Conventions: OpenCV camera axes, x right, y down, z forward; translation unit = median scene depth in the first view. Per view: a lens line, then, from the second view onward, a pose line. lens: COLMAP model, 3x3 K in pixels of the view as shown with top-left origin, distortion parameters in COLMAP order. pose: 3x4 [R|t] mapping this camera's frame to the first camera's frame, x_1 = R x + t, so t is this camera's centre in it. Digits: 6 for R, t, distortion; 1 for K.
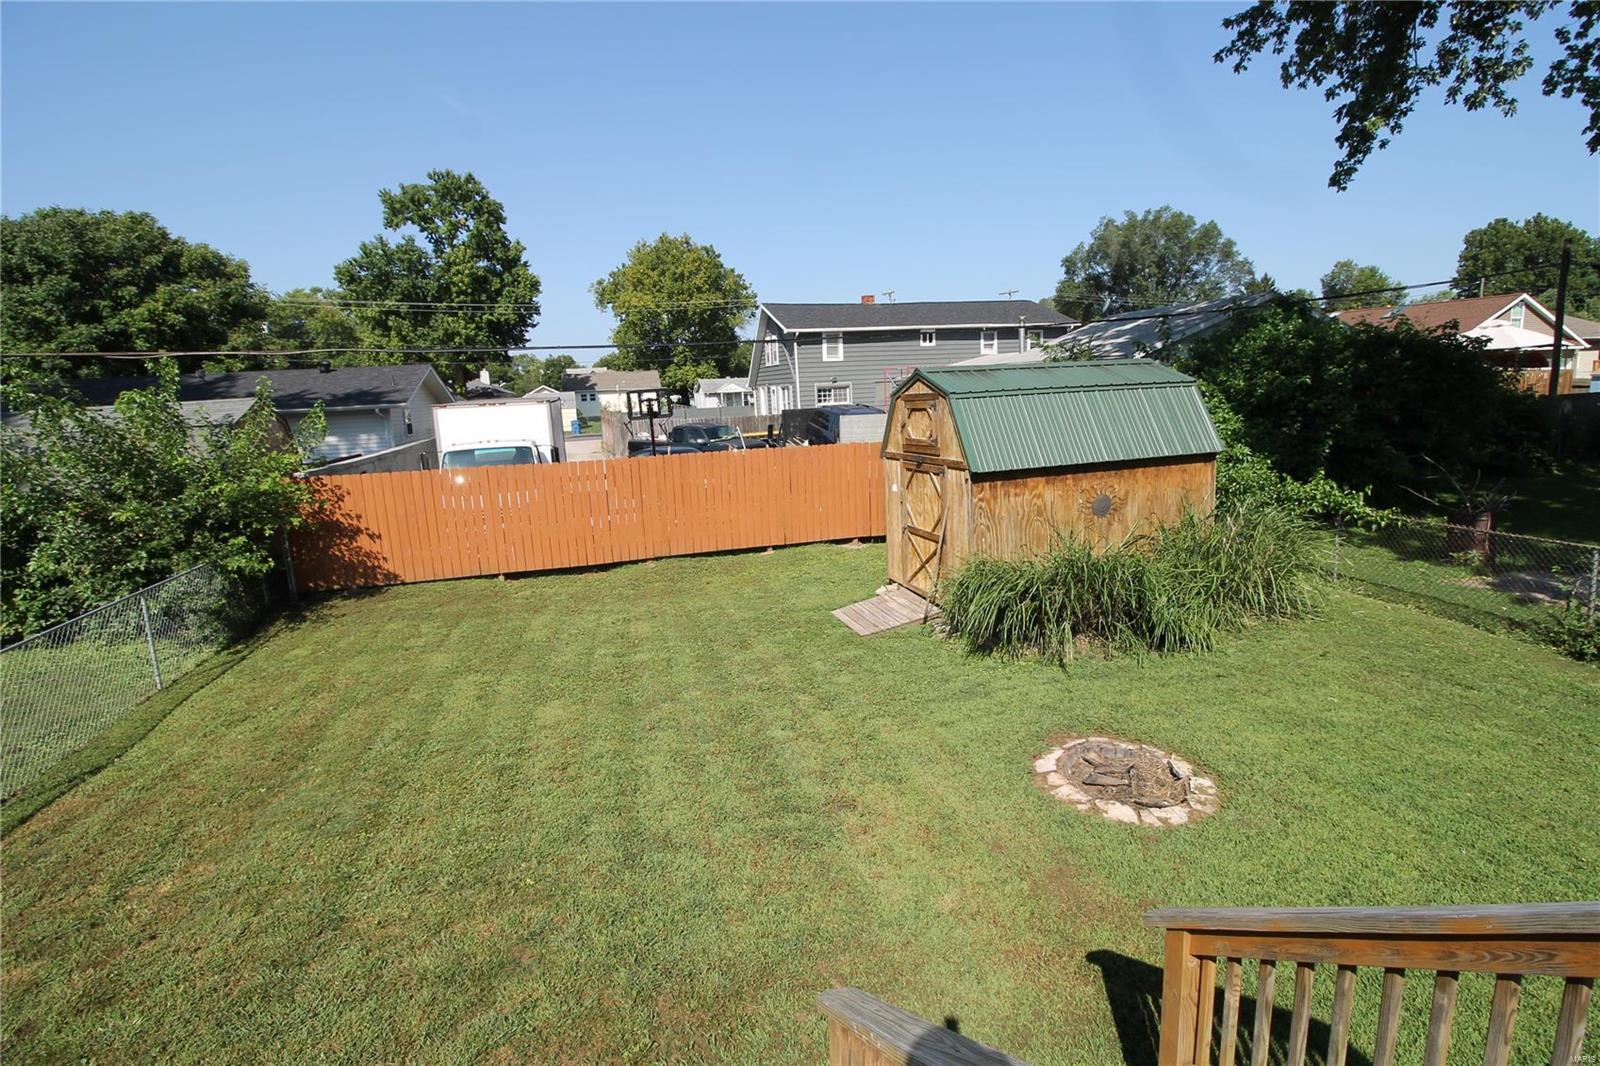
lens RADIAL K [[752.8, 0, 810.9], [0, 752.8, 511.0], [0, 0, 1]] dist [0.000775, -0.012372]
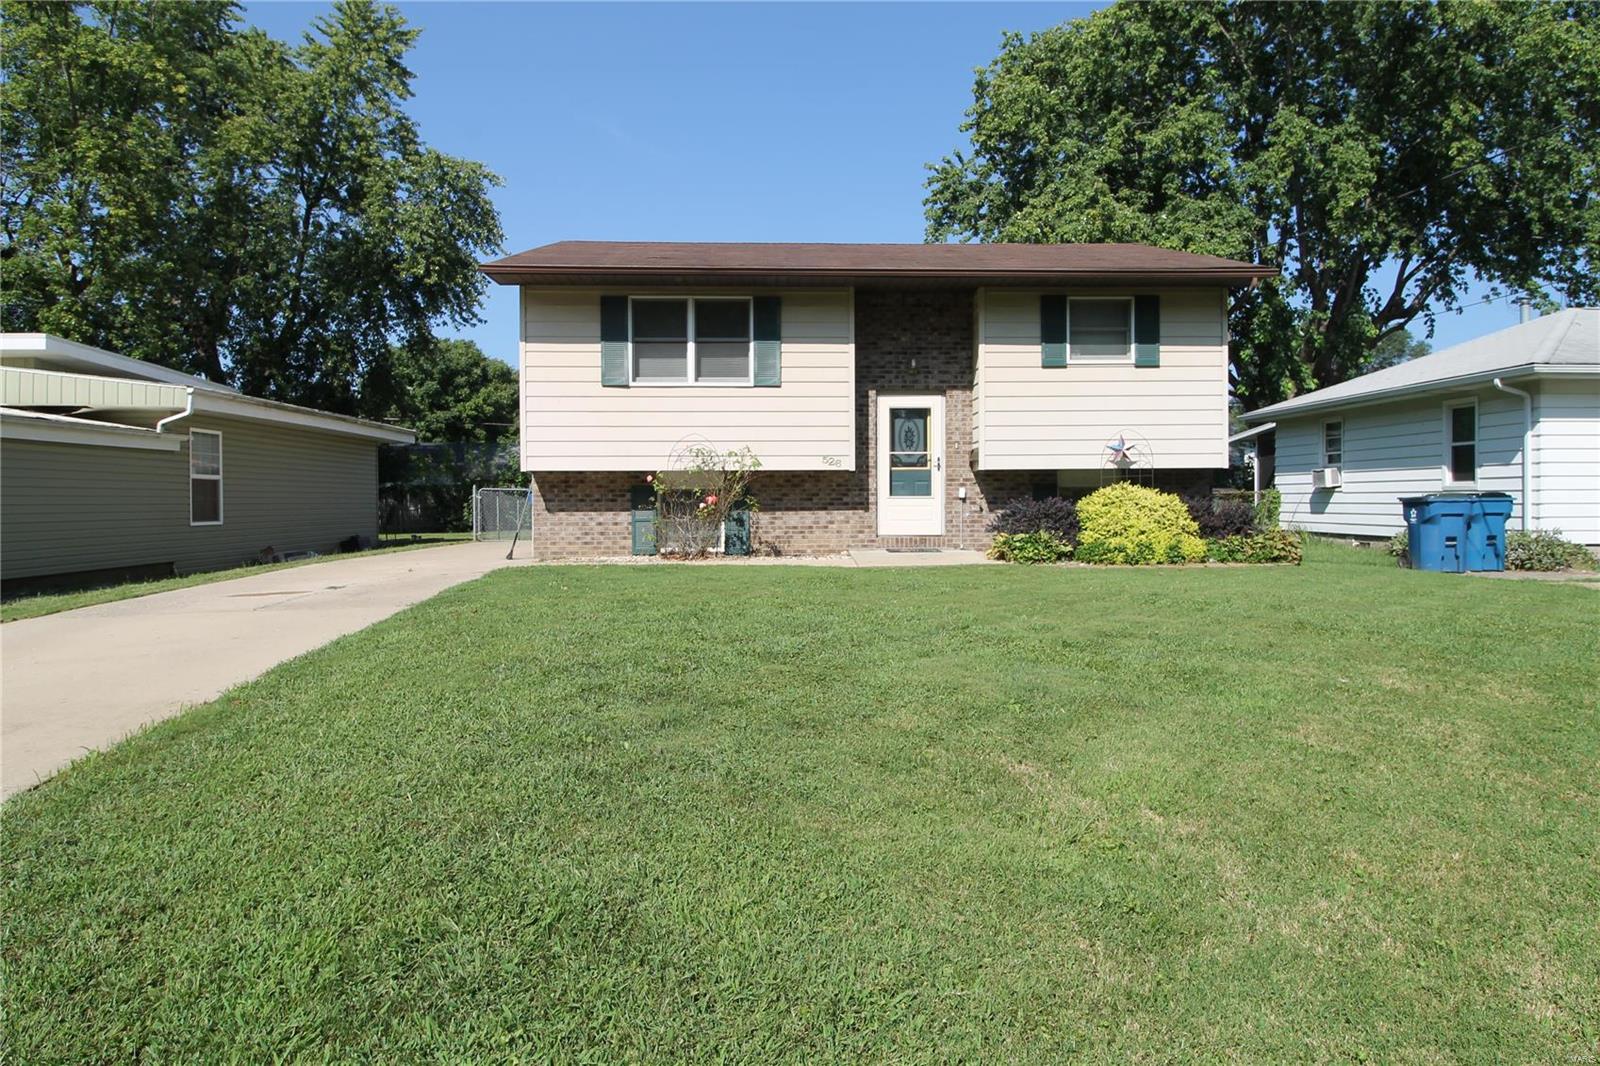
lens RADIAL K [[945.5, 0, 802.3], [0, 945.5, 511.3], [0, 0, 1]] dist [0.025565, -0.056751]
pose [[0.973898, 0.040963, -0.223258, 0.122343], [-0.073163, 0.987737, -0.137926, 0.093986], [0.214870, 0.150660, 0.964952, -0.388529]]
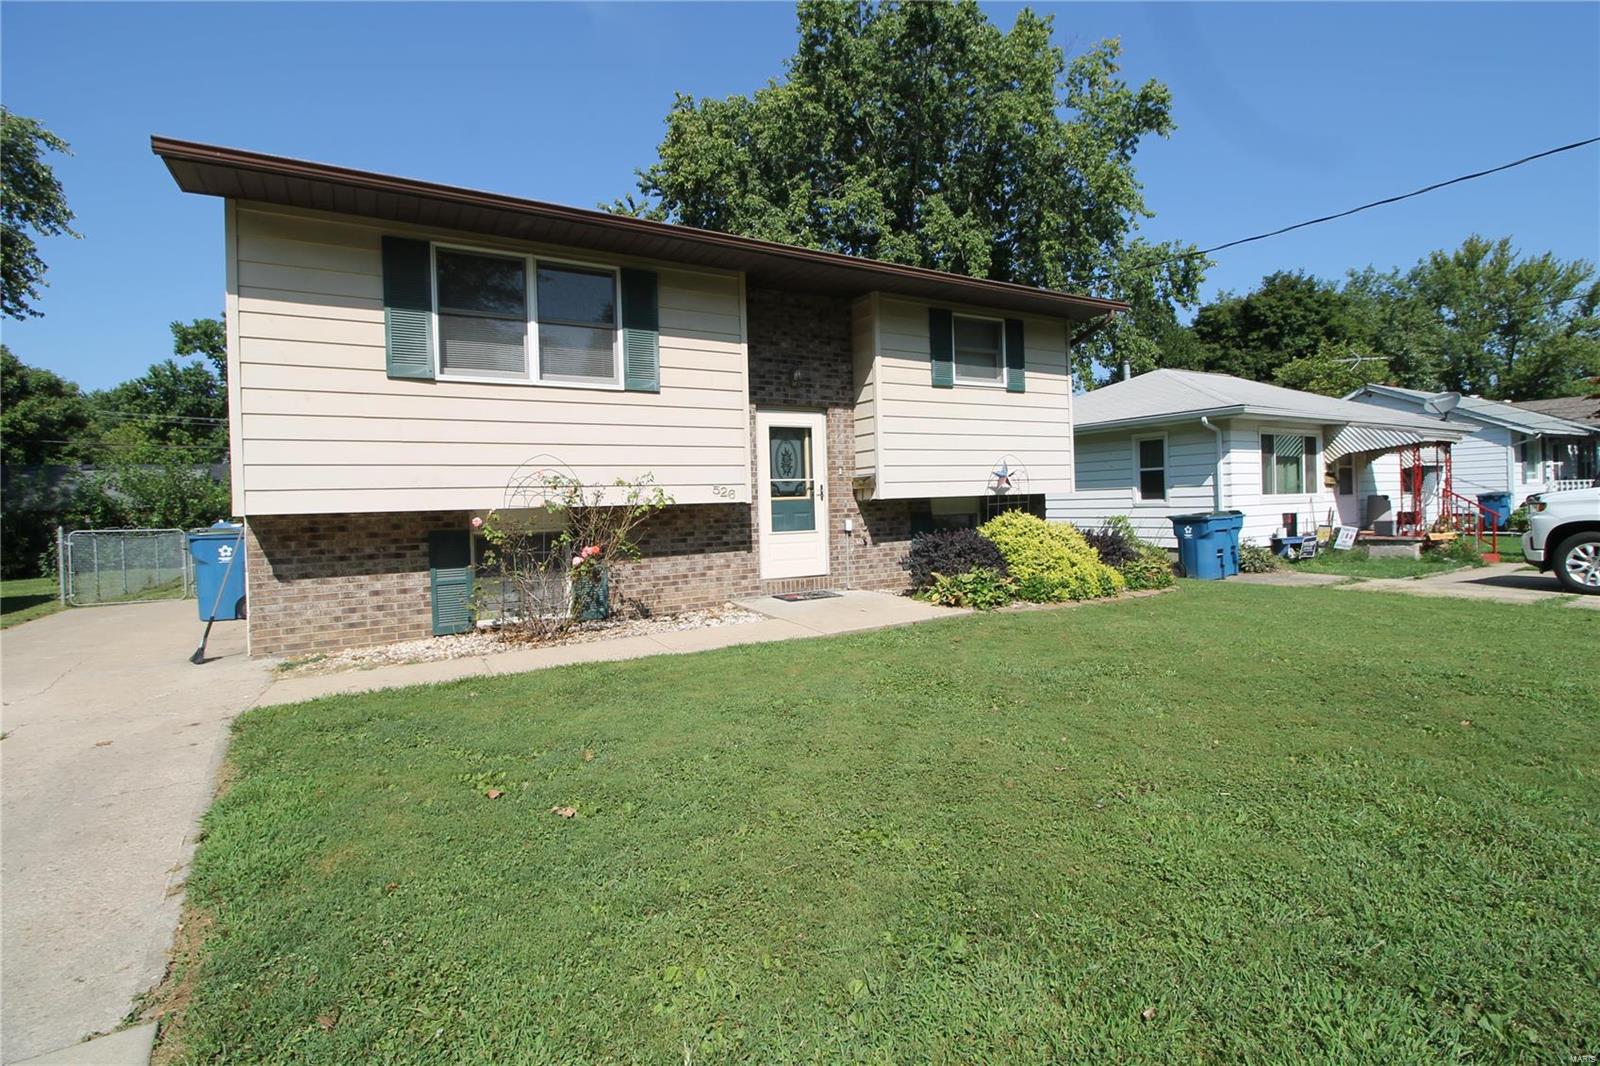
lens RADIAL K [[752.8, 0, 810.9], [0, 752.8, 511.0], [0, 0, 1]] dist [0.000775, -0.012372]
pose [[0.962440, 0.011975, 0.271229, 0.067941], [0.032894, 0.986524, -0.160278, 0.080140], [-0.269493, 0.163180, 0.949076, -0.322414]]
